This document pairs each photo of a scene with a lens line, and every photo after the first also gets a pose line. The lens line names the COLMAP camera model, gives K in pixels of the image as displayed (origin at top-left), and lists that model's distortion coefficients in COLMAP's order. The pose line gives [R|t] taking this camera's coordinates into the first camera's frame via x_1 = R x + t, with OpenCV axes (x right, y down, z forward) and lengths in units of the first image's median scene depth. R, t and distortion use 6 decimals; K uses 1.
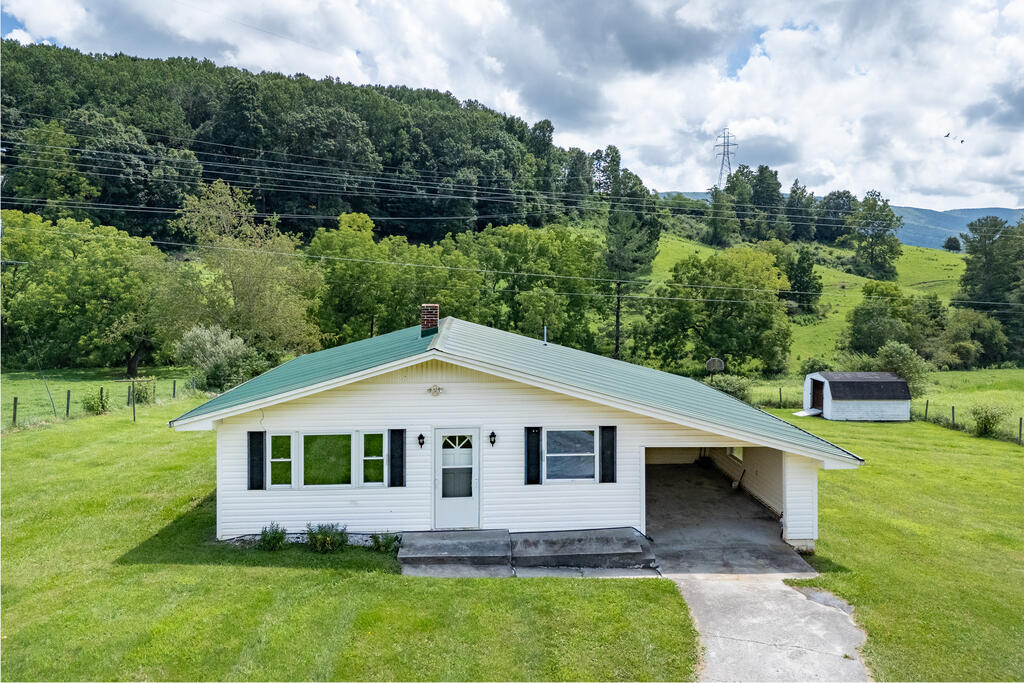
lens RADIAL K [[758.4, 0, 513.9], [0, 758.4, 295.9], [0, 0, 1]] dist [0.085535, -0.055803]
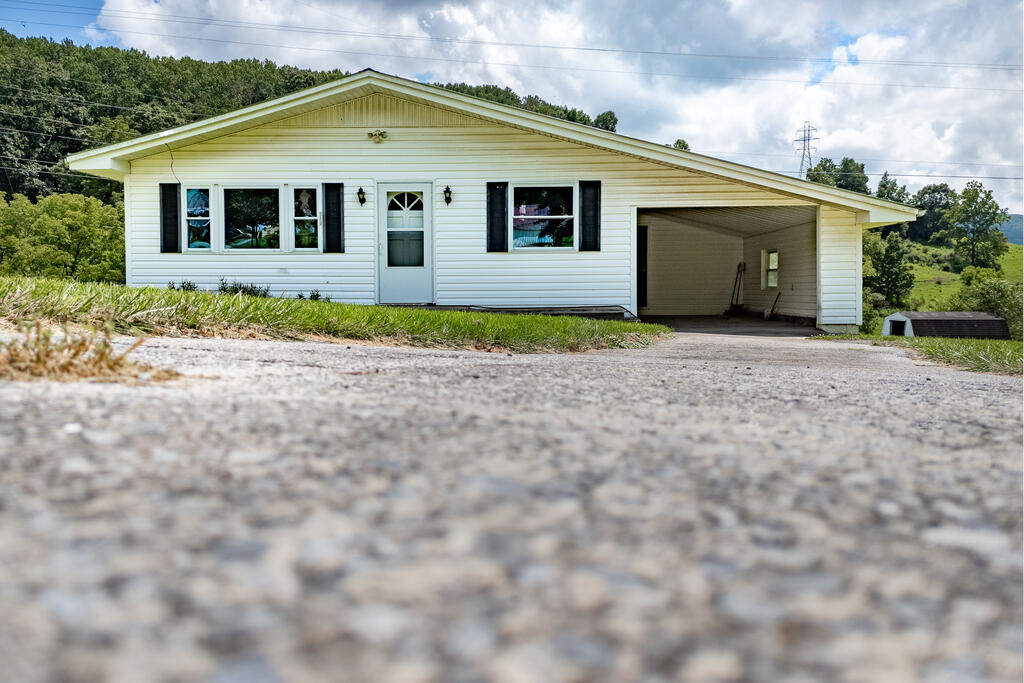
lens RADIAL K [[779.7, 0, 501.3], [0, 779.7, 310.2], [0, 0, 1]] dist [0.064881, -0.028953]
pose [[0.994724, -0.001242, -0.102578, 0.037318], [0.000633, 0.999982, -0.005973, 0.101819], [0.102584, 0.005877, 0.994707, 0.054434]]
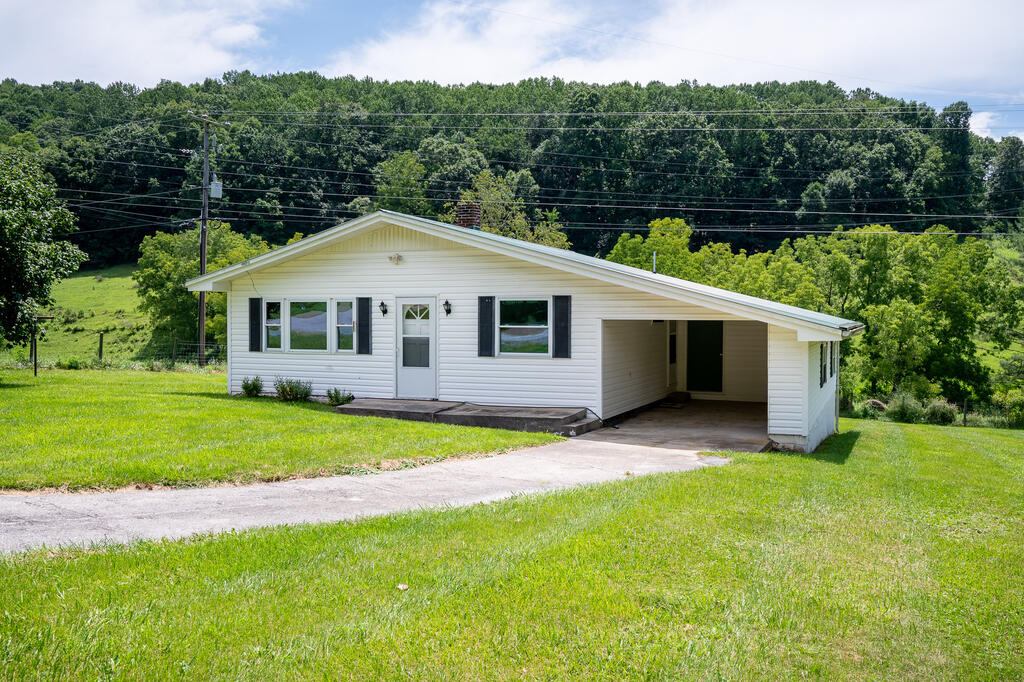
lens RADIAL K [[899.3, 0, 517.0], [0, 899.3, 325.7], [0, 0, 1]] dist [0.009102, -0.014354]
pose [[0.898464, 0.005760, -0.439010, 0.177982], [-0.015710, 0.999695, -0.019035, 0.074232], [0.438767, 0.023999, 0.898280, 0.004264]]
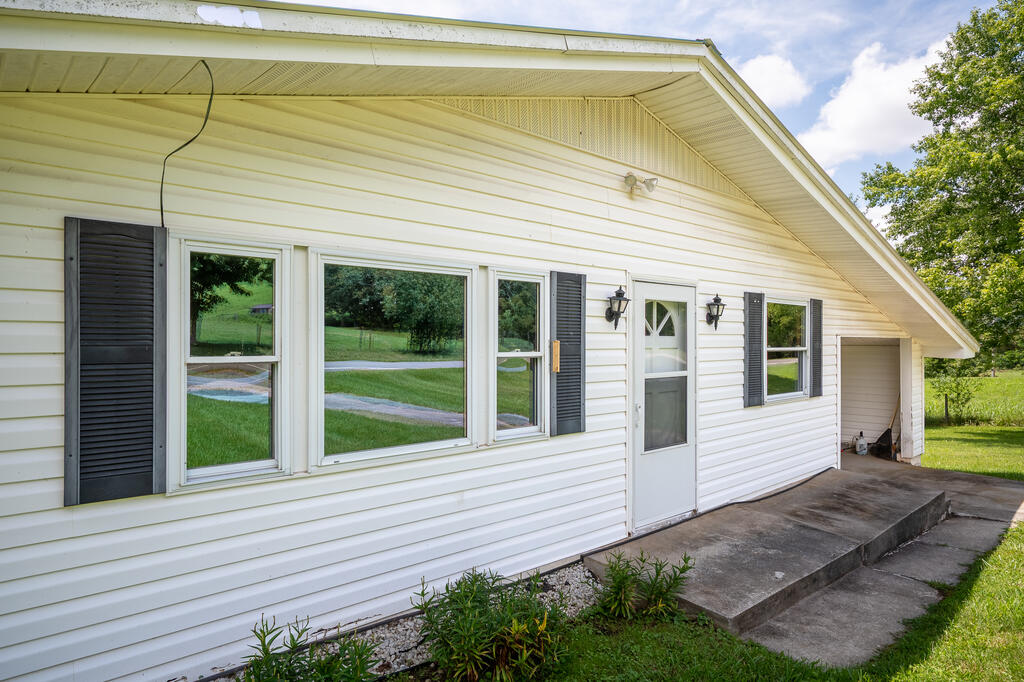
lens RADIAL K [[598.3, 0, 516.7], [0, 598.3, 340.4], [0, 0, 1]] dist [-0.000190, -0.000045]
pose [[0.786466, 0.000449, 0.617633, -0.111094], [0.020389, 0.999436, -0.026689, 0.068270], [-0.617297, 0.033583, 0.786013, 0.254147]]
